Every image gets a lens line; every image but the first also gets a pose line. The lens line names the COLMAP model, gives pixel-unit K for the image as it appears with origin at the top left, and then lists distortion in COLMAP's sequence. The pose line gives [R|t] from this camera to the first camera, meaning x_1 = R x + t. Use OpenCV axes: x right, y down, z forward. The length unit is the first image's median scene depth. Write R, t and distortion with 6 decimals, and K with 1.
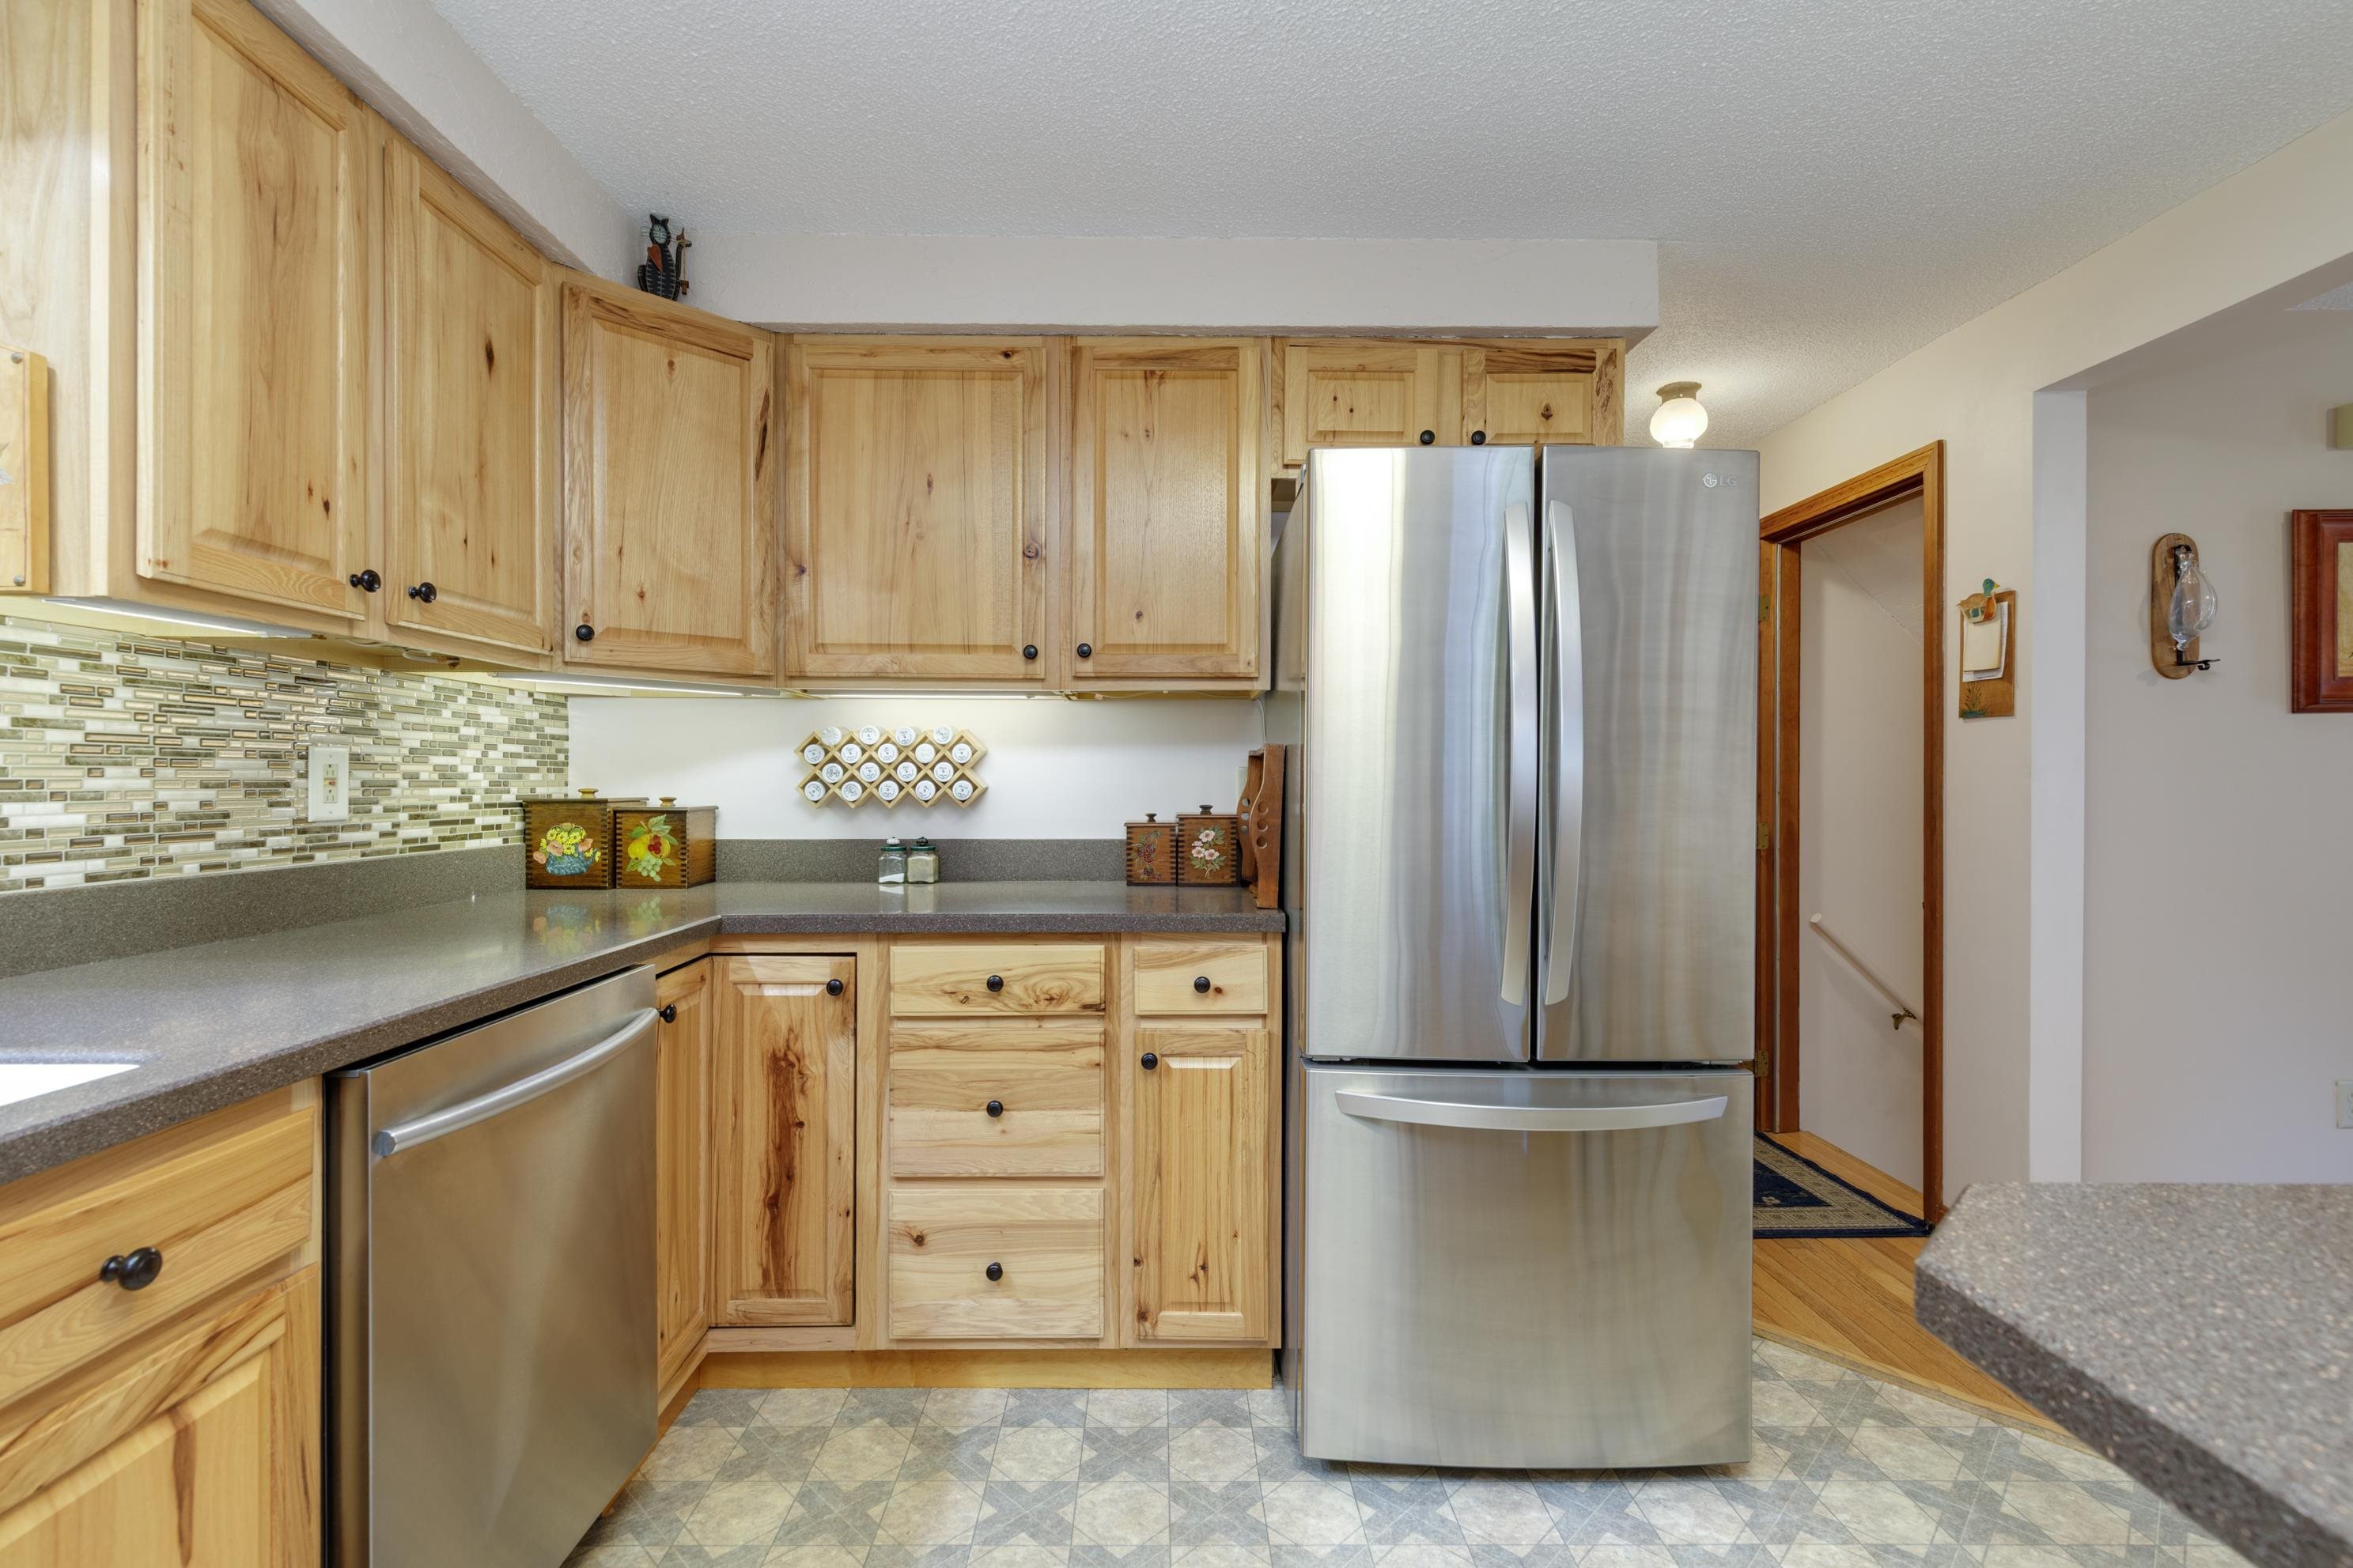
lens RADIAL K [[1069.3, 0, 1169.6], [0, 1069.3, 786.2], [0, 0, 1]] dist [0.011522, 0.001420]
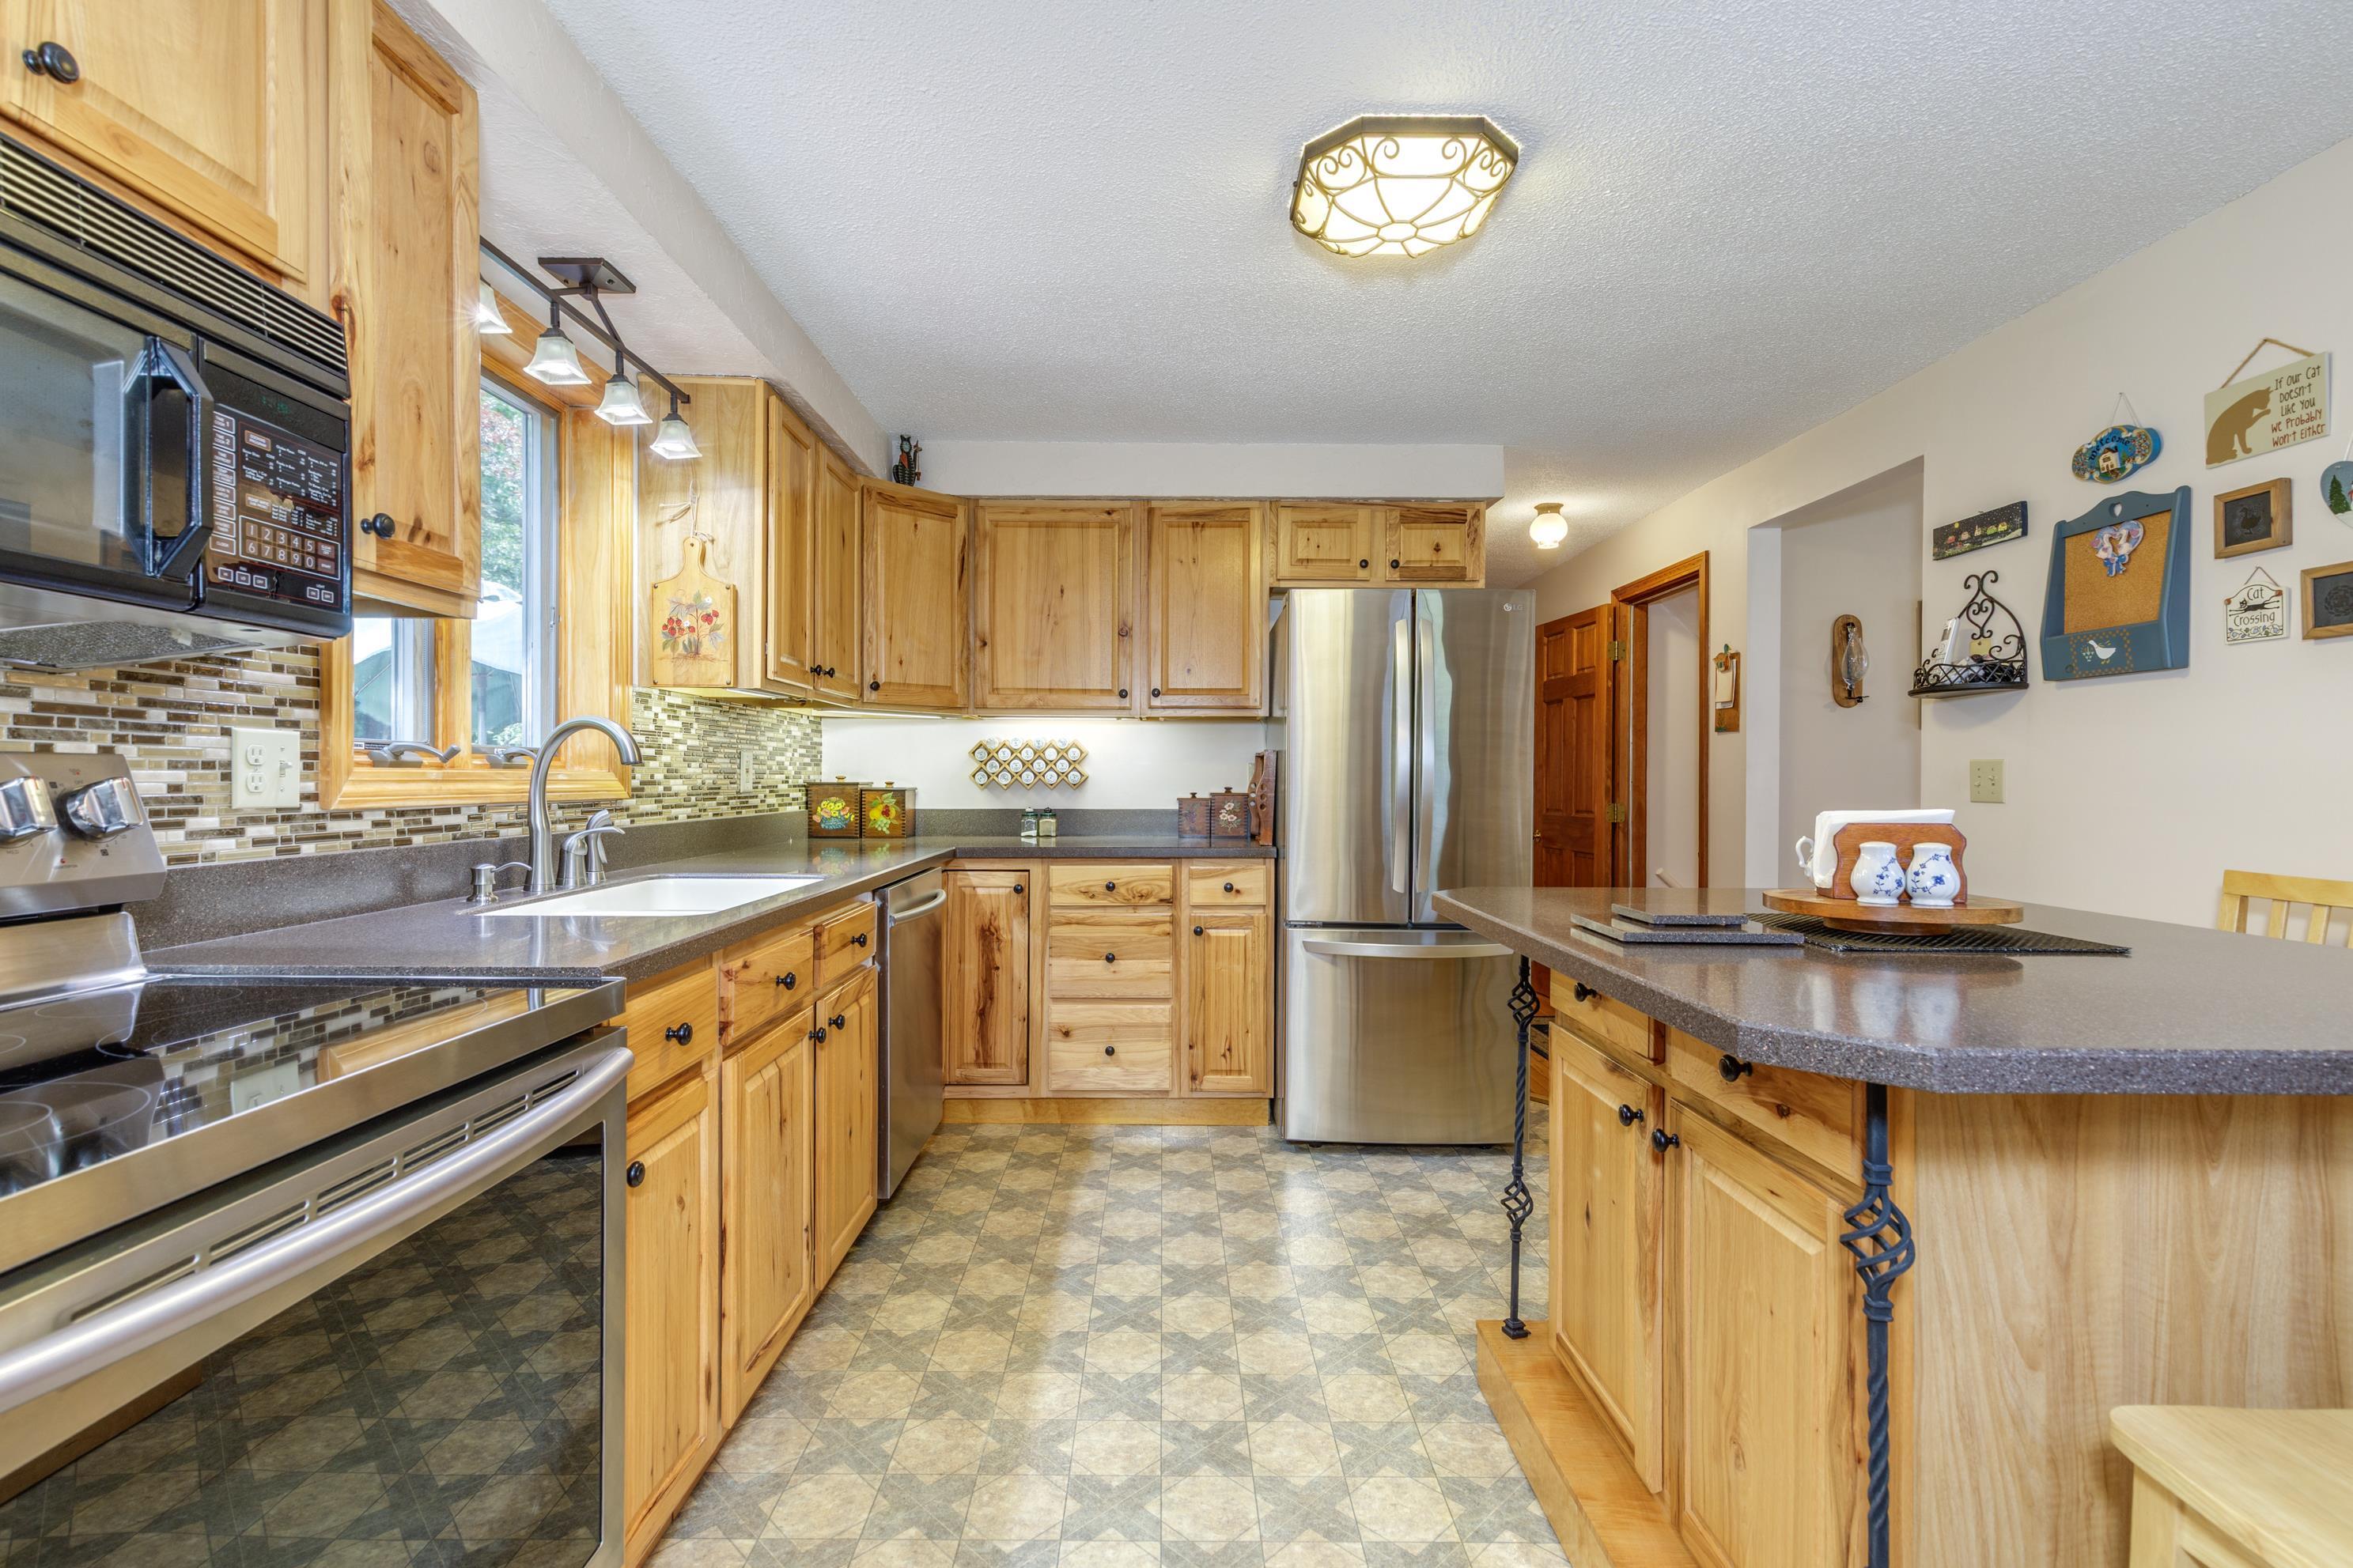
lens RADIAL K [[1069.3, 0, 1180.0], [0, 1069.3, 787.7], [0, 0, 1]] dist [0.011522, 0.001420]
pose [[0.999991, 0.000922, 0.004259, -0.054198], [-0.000944, 0.999987, 0.004955, 0.013151], [-0.004255, -0.004959, 0.999979, -0.715790]]
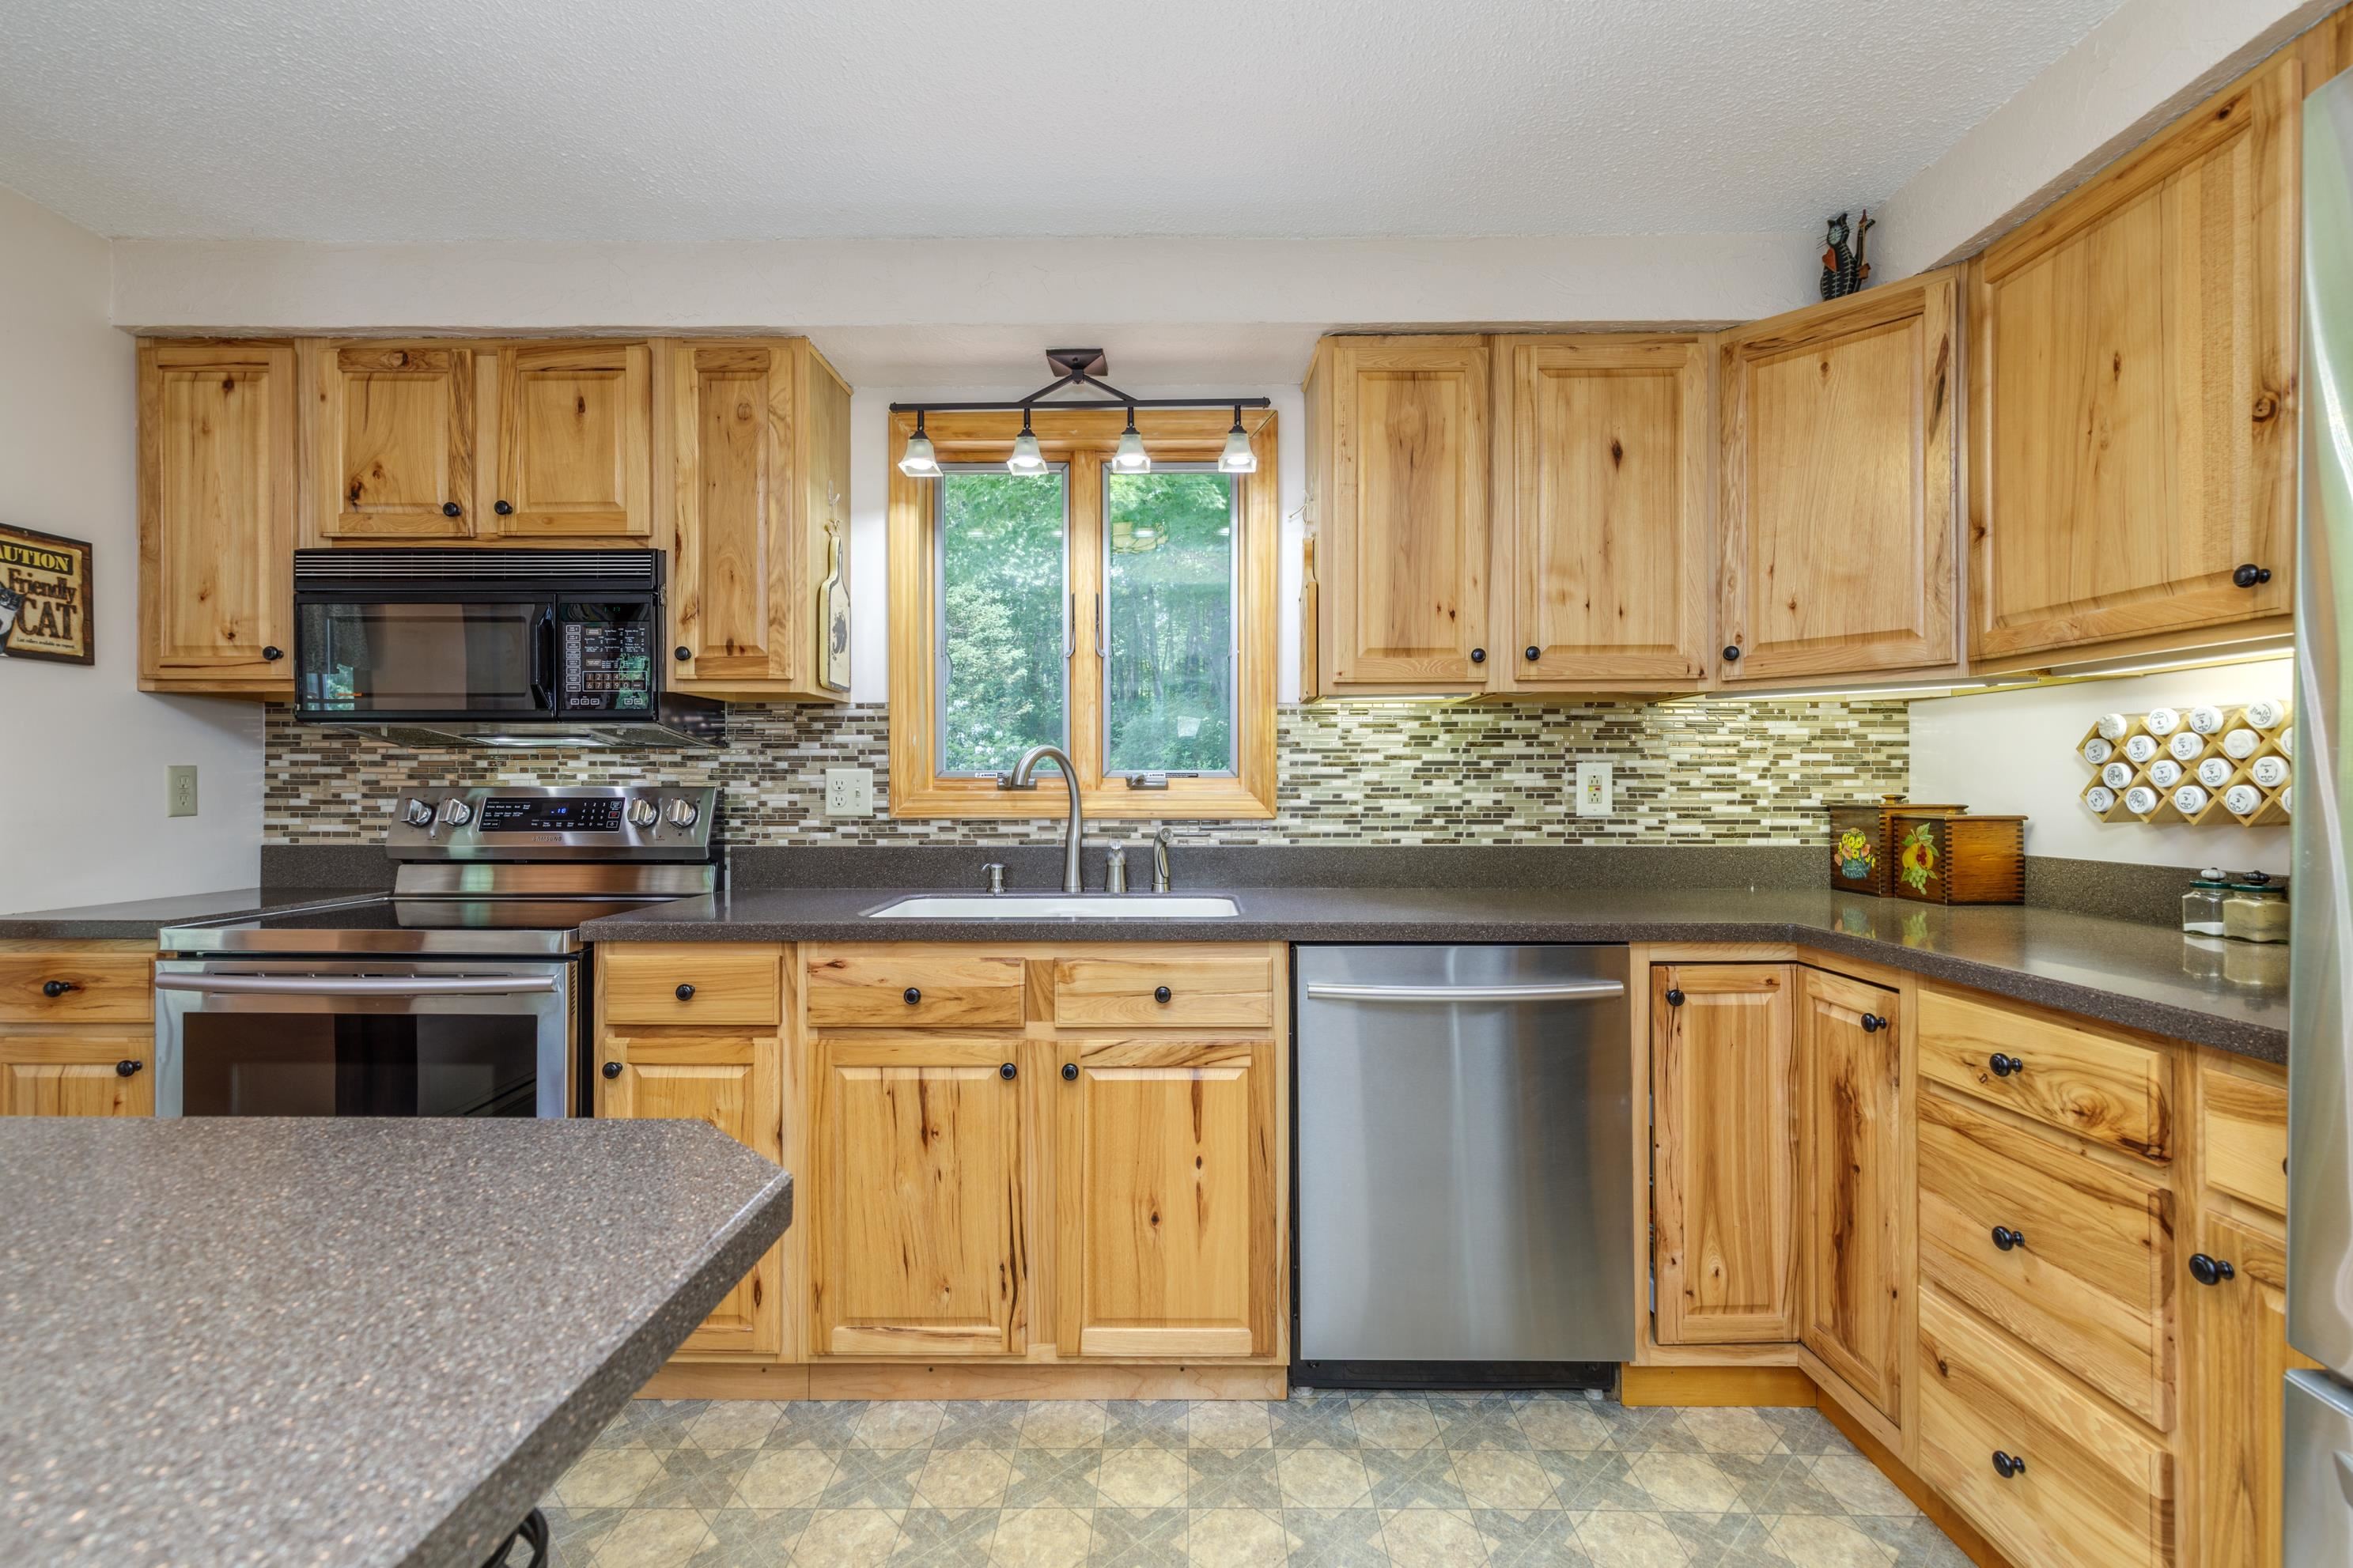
lens RADIAL K [[1069.3, 0, 1181.0], [0, 1069.3, 785.0], [0, 0, 1]] dist [0.011522, 0.001420]
pose [[-0.018675, -0.004470, -0.999816, 0.554304], [-0.003433, 0.999984, -0.004406, -0.000063], [0.999820, 0.003350, -0.018690, 0.437263]]
